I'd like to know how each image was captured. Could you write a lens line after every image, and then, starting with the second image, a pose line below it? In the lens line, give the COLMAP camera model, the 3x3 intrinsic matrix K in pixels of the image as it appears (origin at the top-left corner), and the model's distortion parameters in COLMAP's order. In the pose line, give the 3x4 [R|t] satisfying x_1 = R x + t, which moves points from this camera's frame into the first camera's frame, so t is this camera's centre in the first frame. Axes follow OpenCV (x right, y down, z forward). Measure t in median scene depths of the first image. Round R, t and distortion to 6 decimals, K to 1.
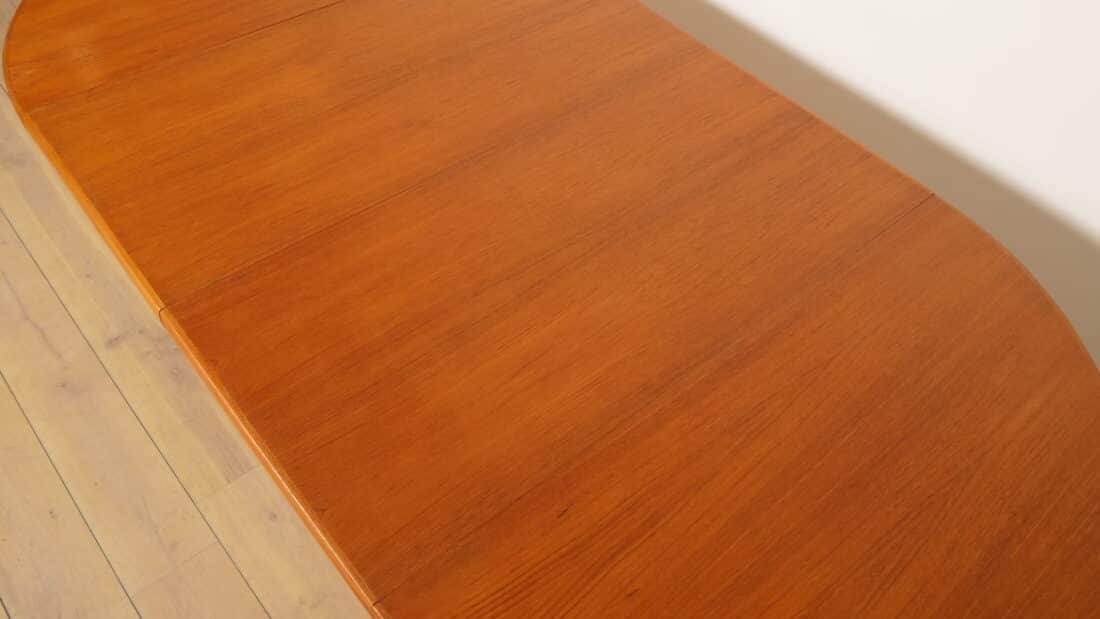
lens RADIAL K [[865.4, 0, 550.0], [0, 865.4, 309.5], [0, 0, 1]] dist [-0.034845, 0.005967]
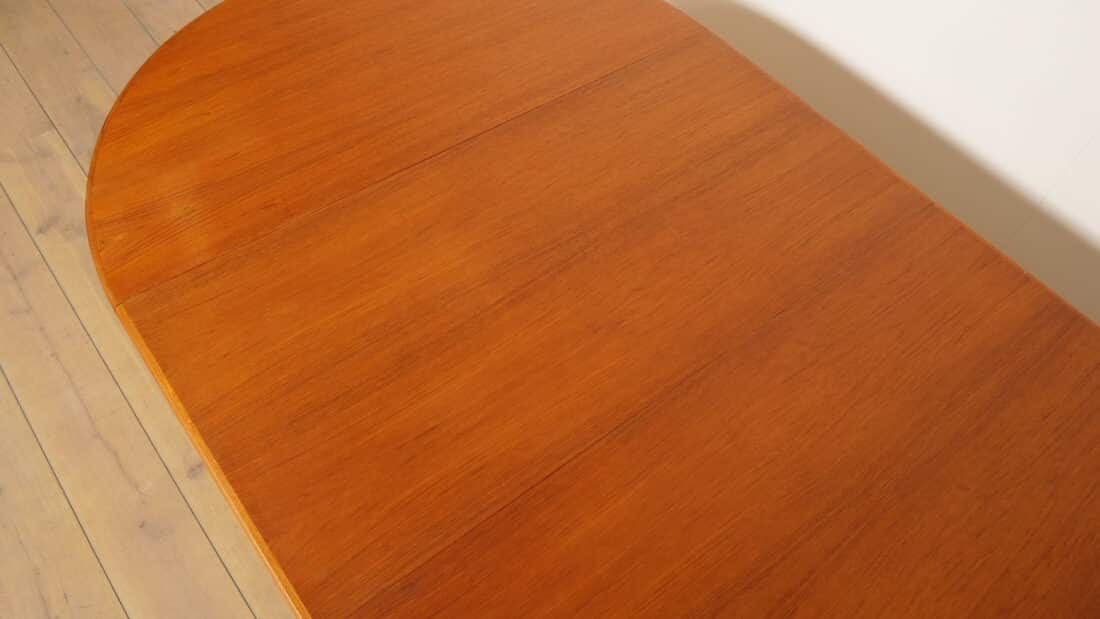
lens RADIAL K [[842.8, 0, 550.0], [0, 842.8, 309.5], [0, 0, 1]] dist [-0.037718, 0.004358]
pose [[0.999208, 0.037740, -0.012595, -0.223135], [-0.036707, 0.996580, 0.074033, -0.326062], [0.015346, -0.073512, 0.997176, 0.252950]]
